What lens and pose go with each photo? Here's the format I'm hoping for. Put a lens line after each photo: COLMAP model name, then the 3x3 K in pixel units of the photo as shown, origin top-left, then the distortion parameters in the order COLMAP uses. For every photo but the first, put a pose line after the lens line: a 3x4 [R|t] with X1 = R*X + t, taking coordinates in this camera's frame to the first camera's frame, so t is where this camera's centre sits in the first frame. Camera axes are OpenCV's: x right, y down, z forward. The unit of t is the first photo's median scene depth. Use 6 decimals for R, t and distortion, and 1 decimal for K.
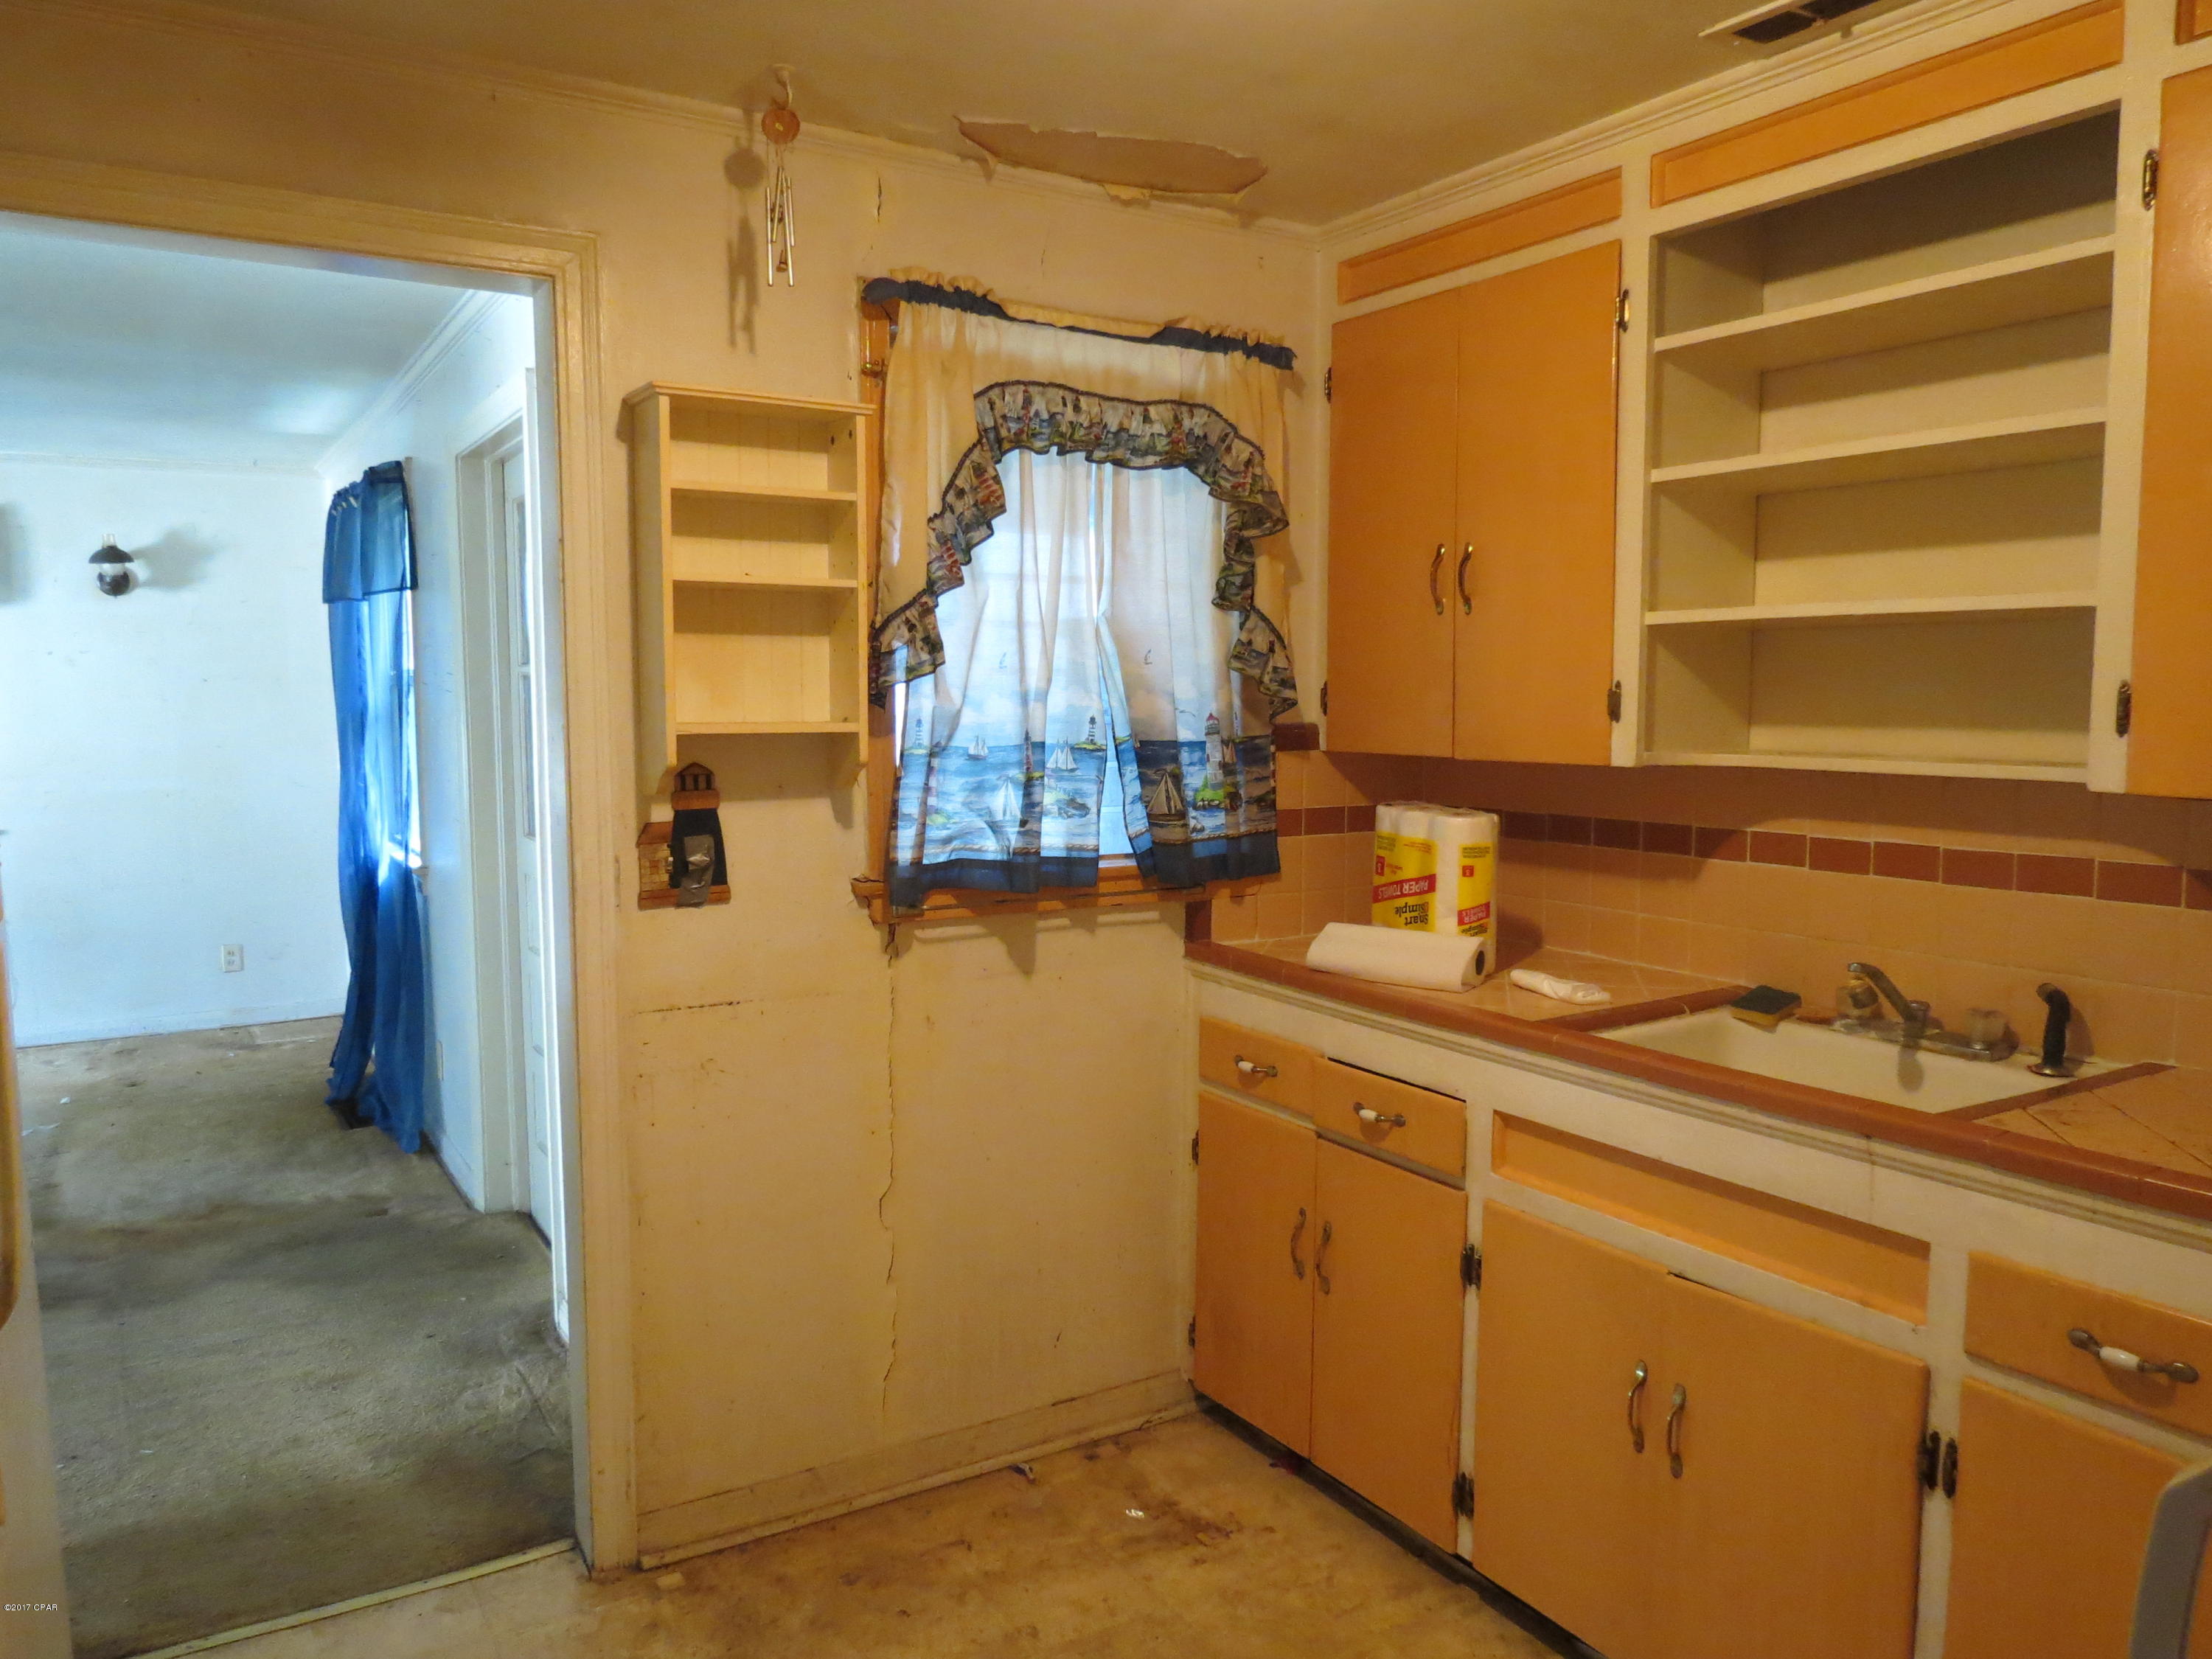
lens RADIAL K [[1545.9, 0, 1111.8], [0, 1545.9, 822.5], [0, 0, 1]] dist [-0.011250, 0.004360]
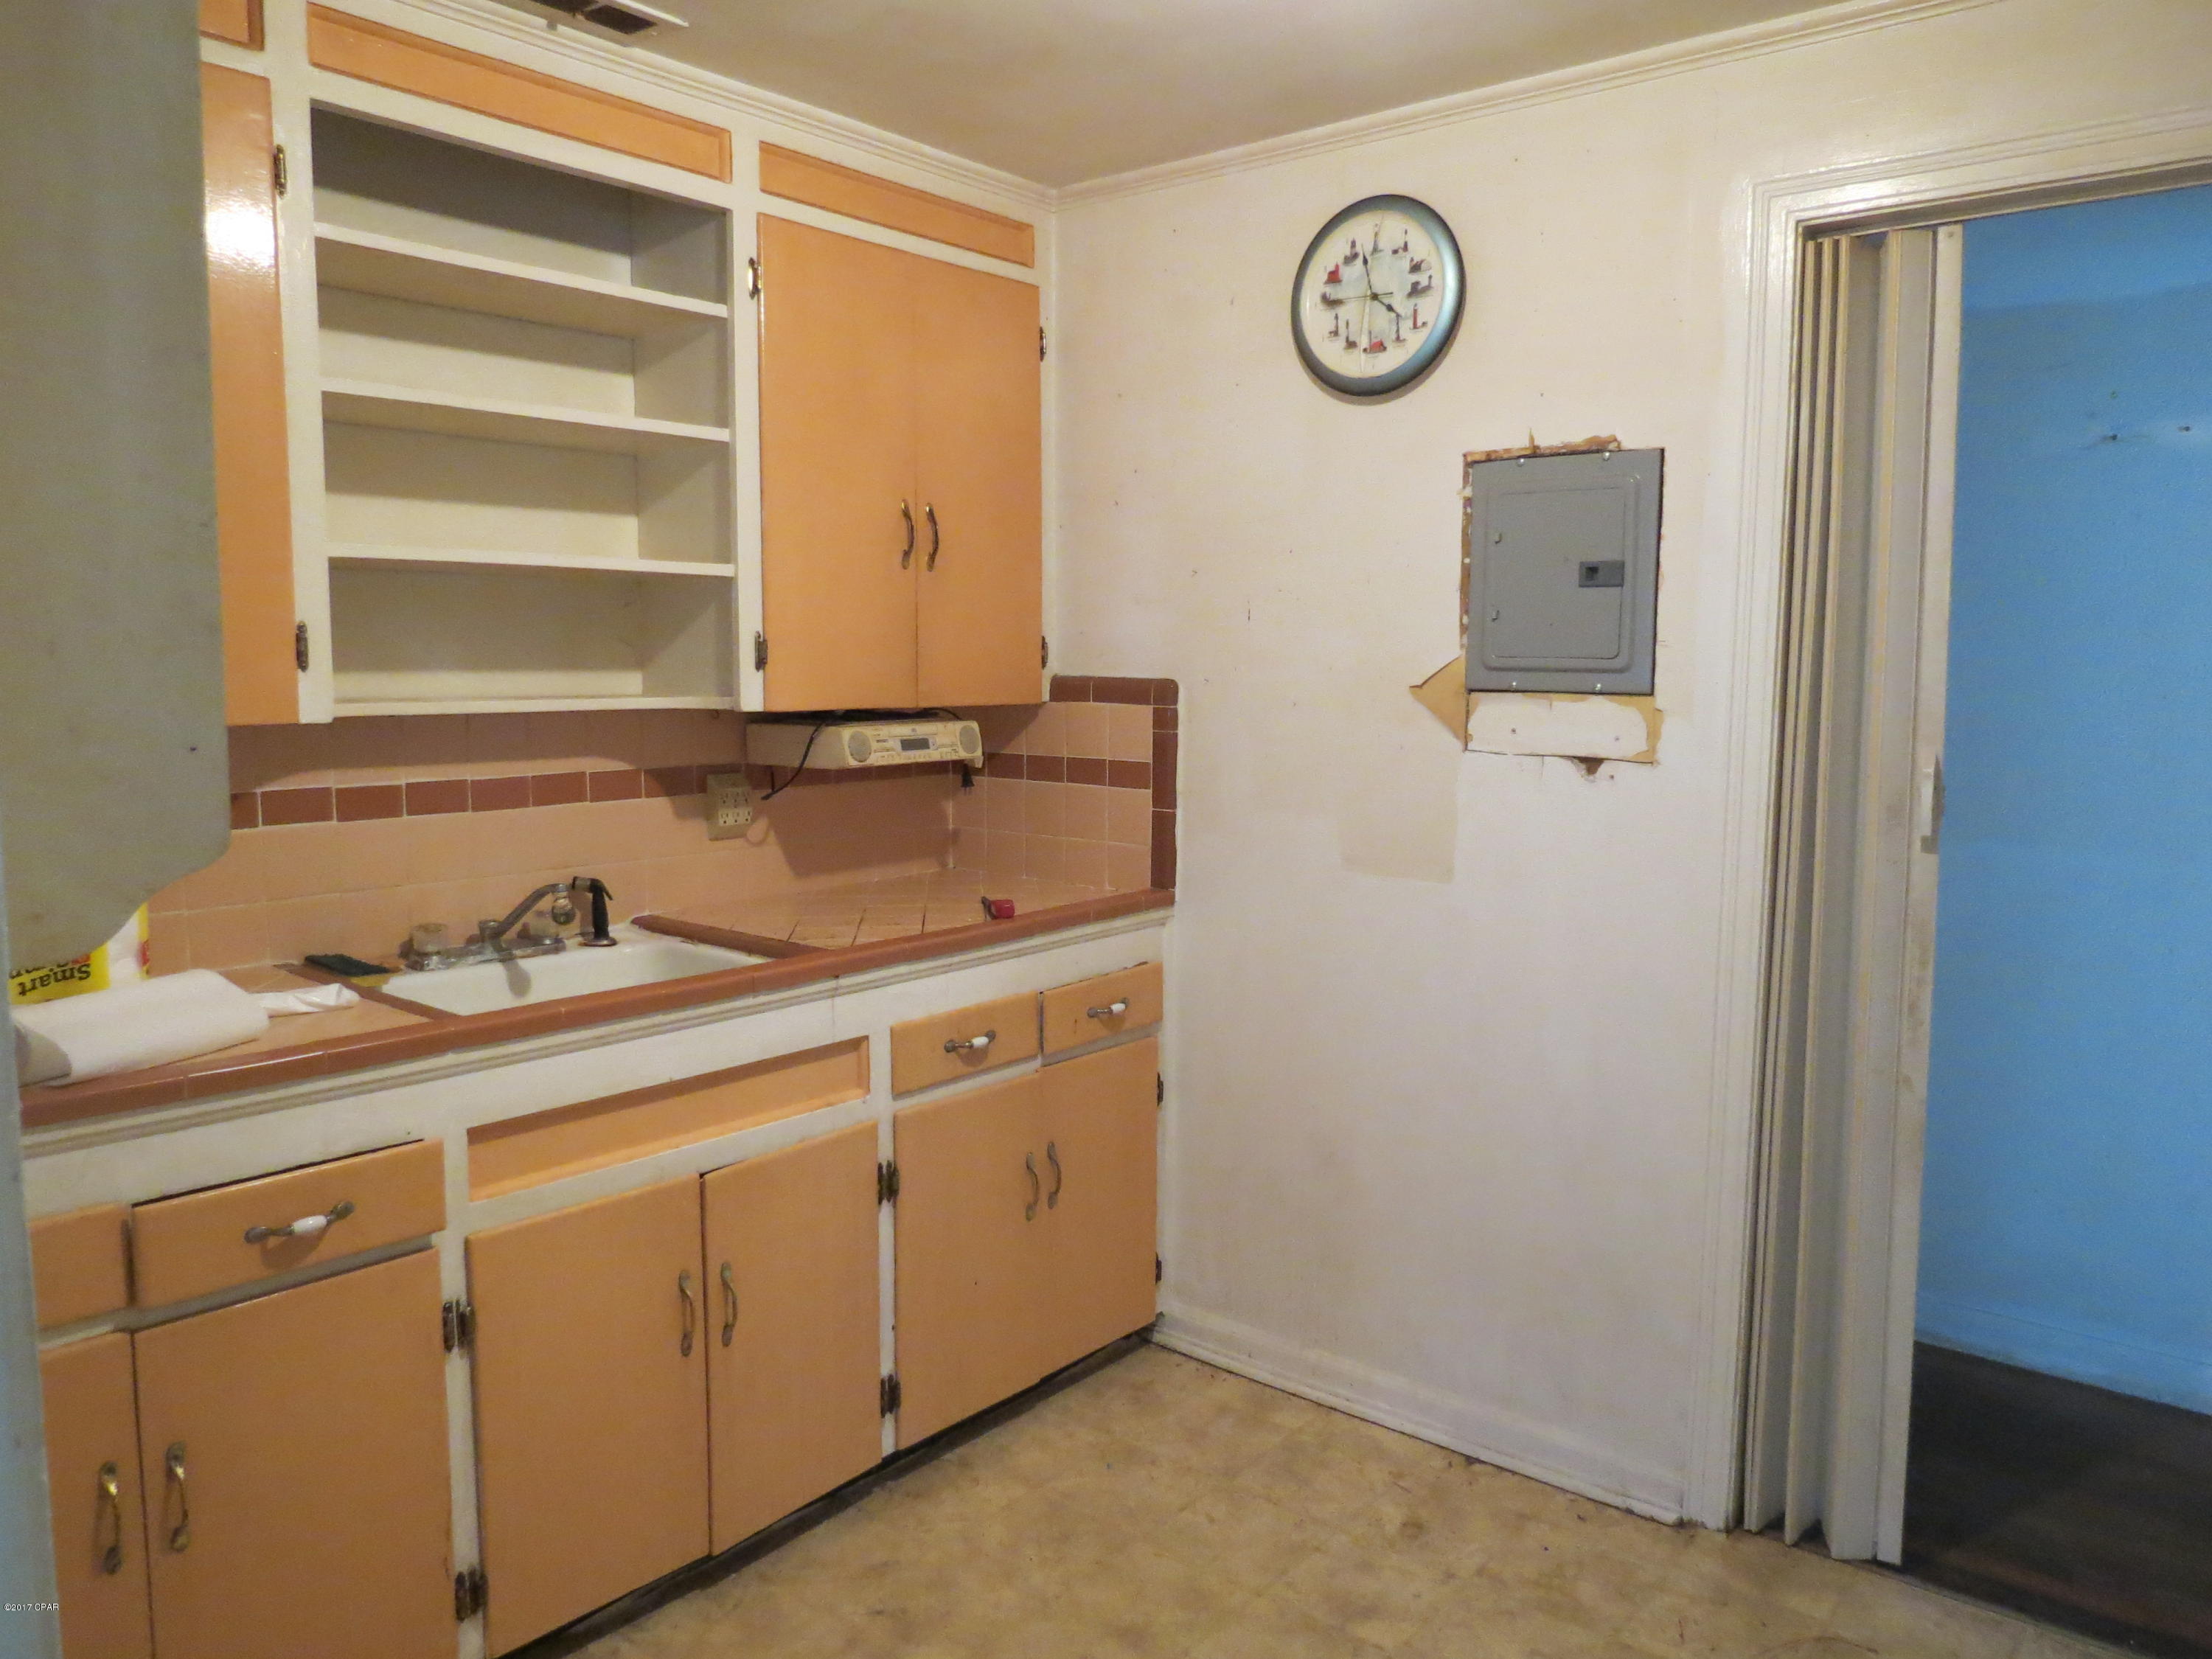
lens RADIAL K [[1567.2, 0, 1099.8], [0, 1567.2, 827.8], [0, 0, 1]] dist [-0.035631, 0.016356]
pose [[-0.301080, -0.110810, 0.947139, -0.691059], [0.067347, 0.988275, 0.137031, -0.076054], [-0.951218, 0.105044, -0.290087, 0.956735]]
